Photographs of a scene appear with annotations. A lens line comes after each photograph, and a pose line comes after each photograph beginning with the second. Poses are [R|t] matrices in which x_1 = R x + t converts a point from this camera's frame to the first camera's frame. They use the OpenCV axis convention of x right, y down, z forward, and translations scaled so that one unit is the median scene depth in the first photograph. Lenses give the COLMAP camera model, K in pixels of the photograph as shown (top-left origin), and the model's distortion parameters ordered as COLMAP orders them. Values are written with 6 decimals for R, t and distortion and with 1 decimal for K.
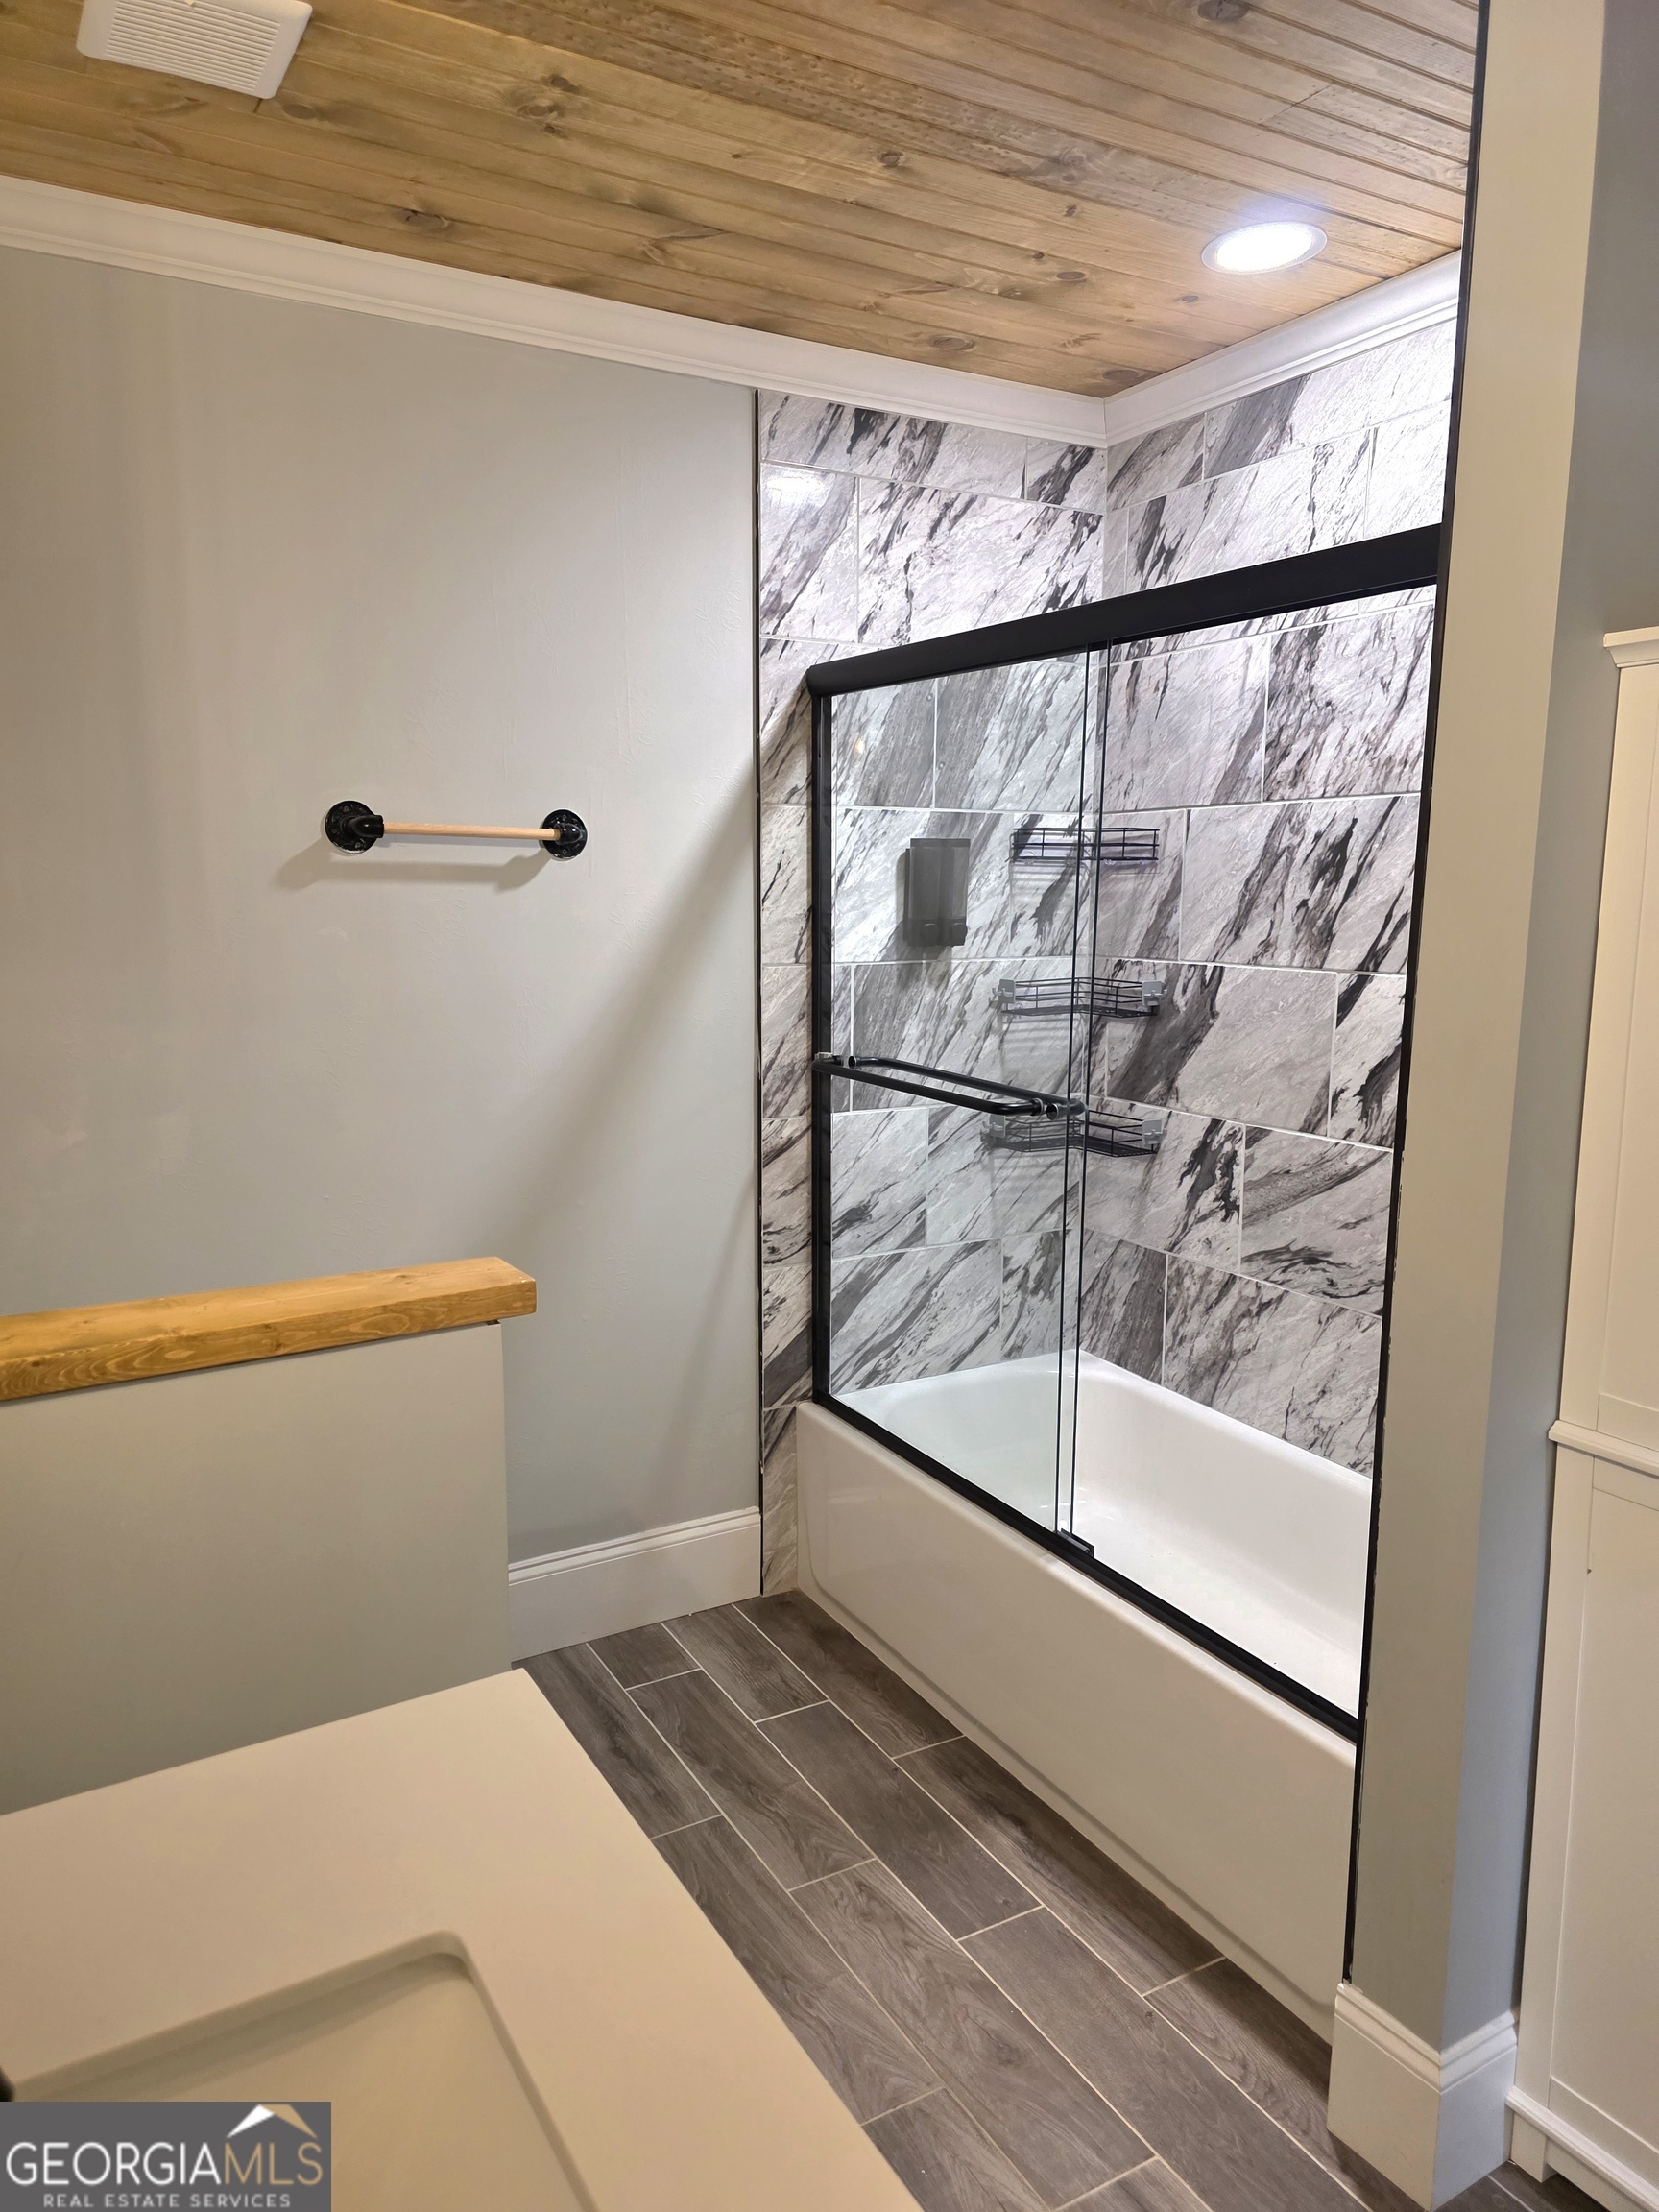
lens RADIAL K [[1480.8, 0, 816.2], [0, 1480.8, 1121.3], [0, 0, 1]] dist [0.073328, -0.067369]
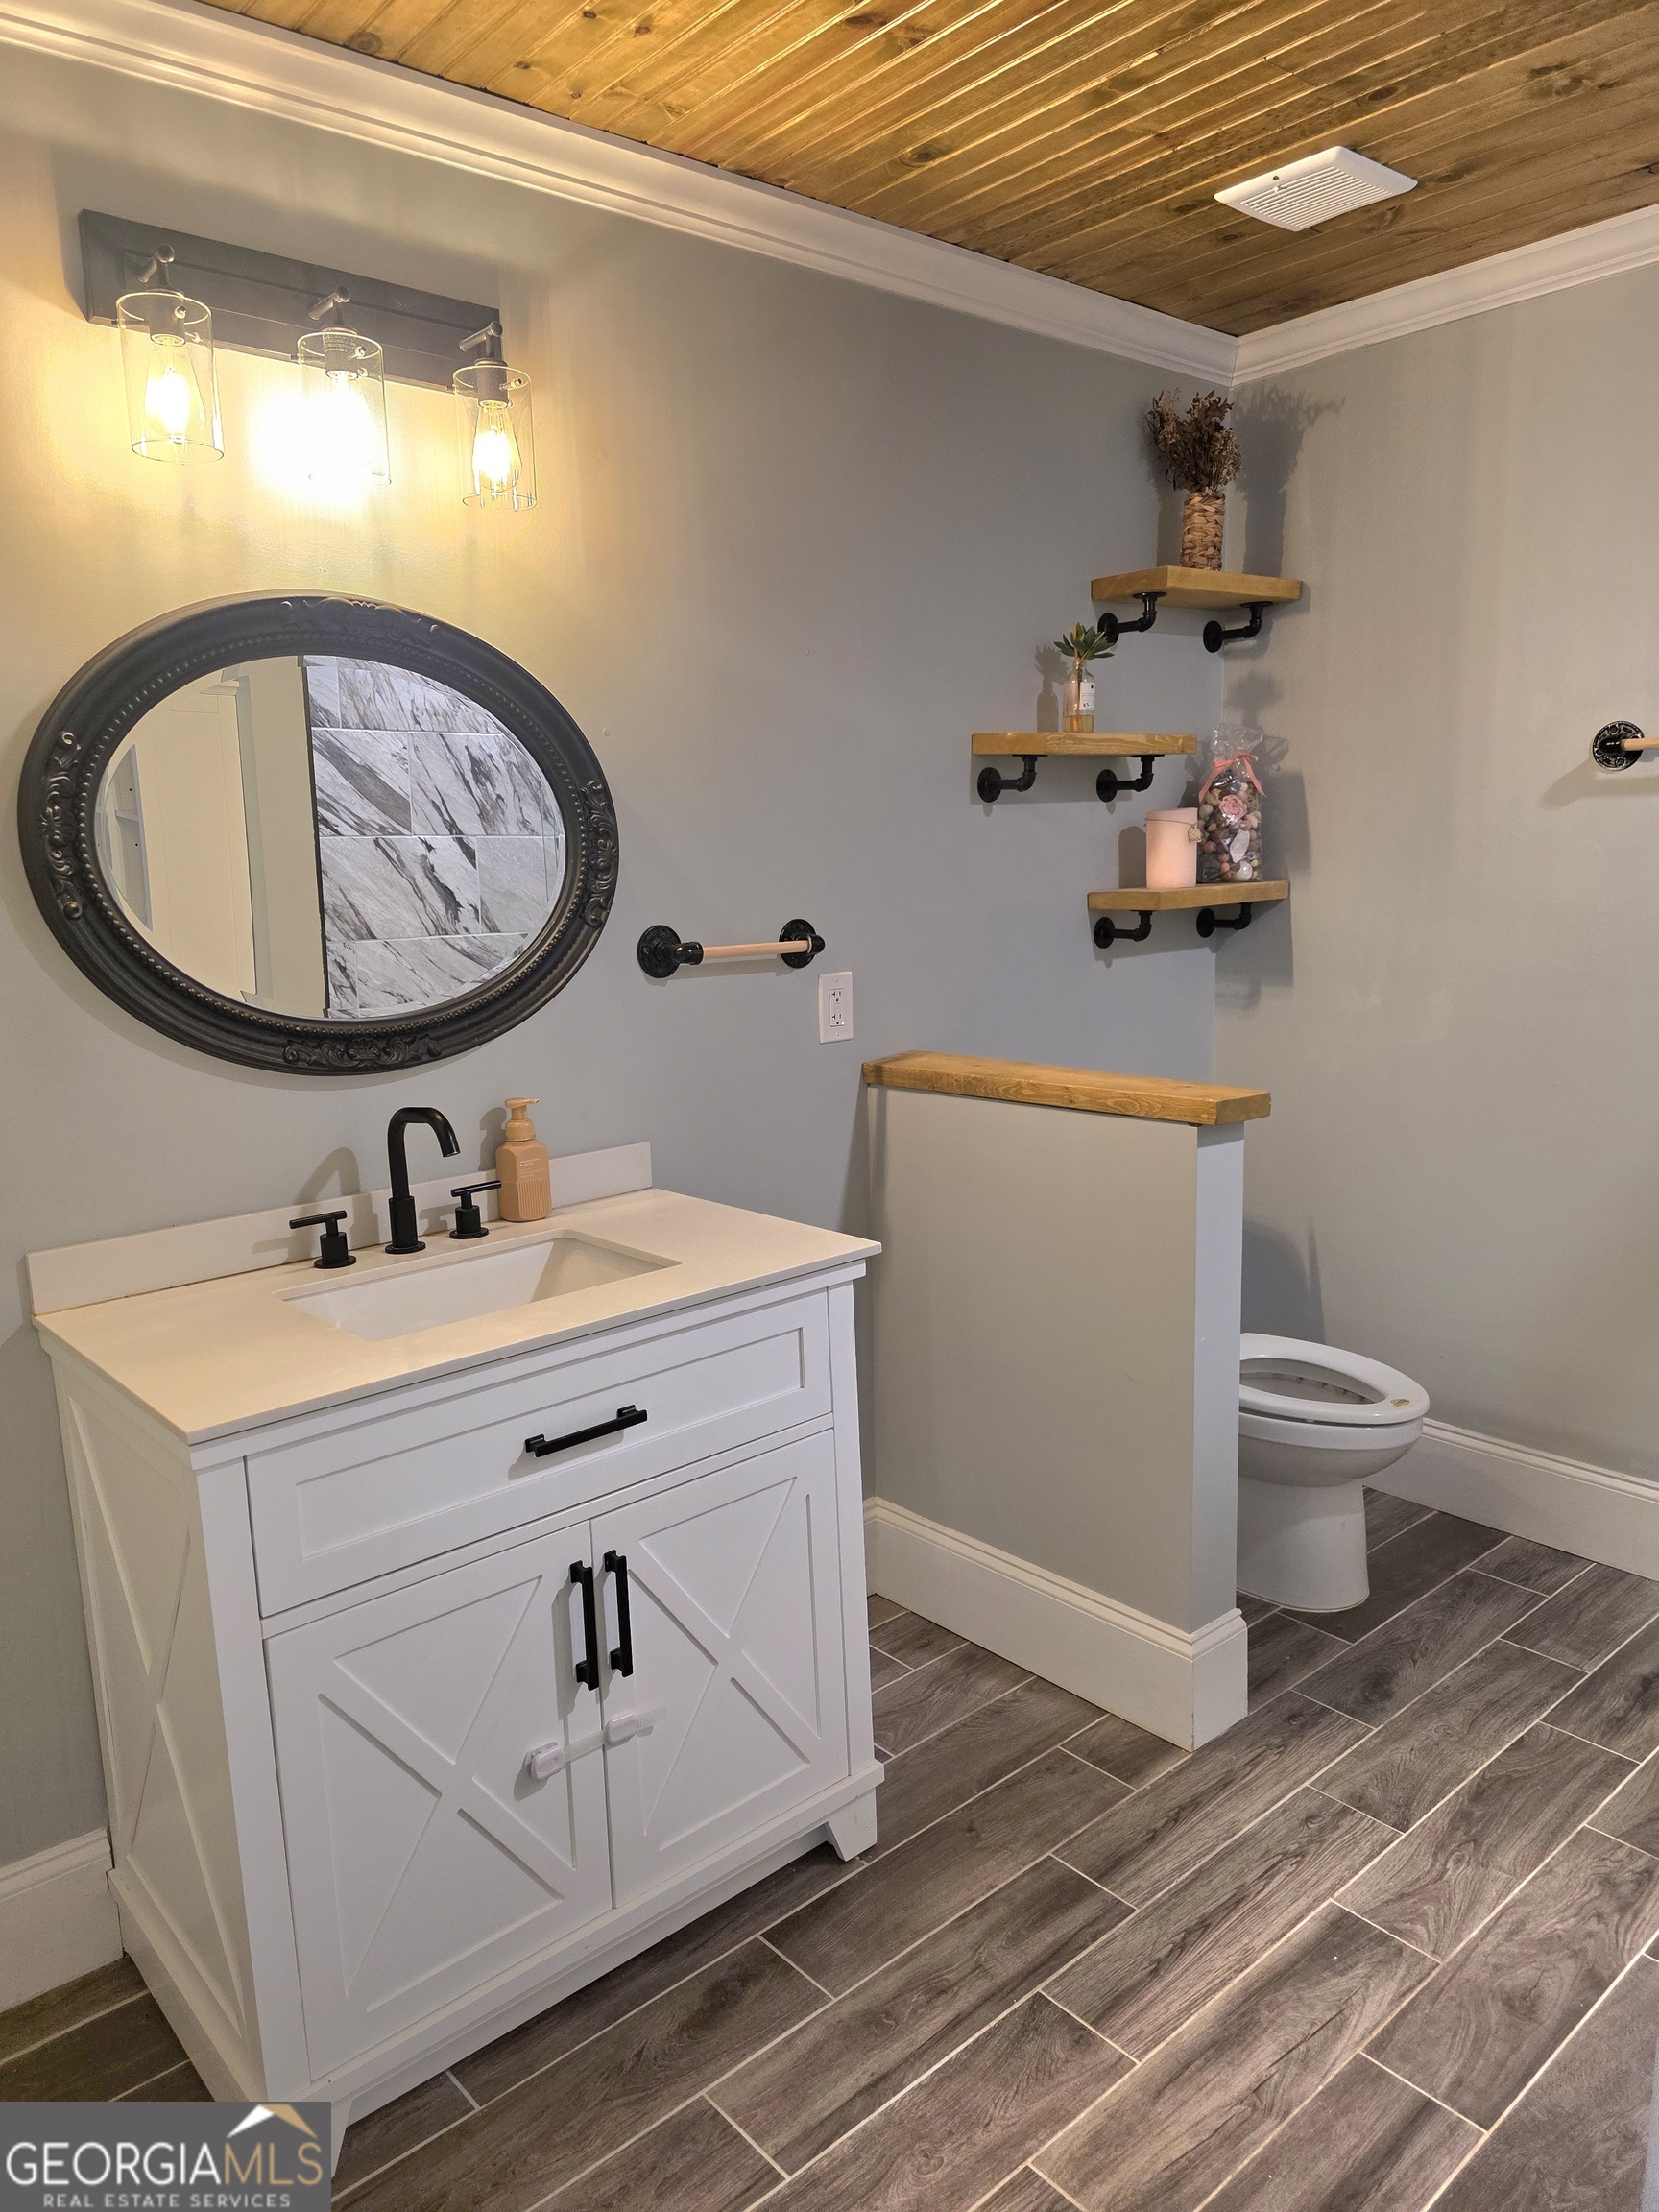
lens RADIAL K [[1480.8, 0, 805.9], [0, 1480.8, 1107.4], [0, 0, 1]] dist [0.073328, -0.067369]
pose [[0.180301, 0.159012, -0.970673, 0.873962], [-0.121292, 0.982909, 0.138486, -0.024561], [0.976104, 0.092766, 0.196507, 0.304092]]
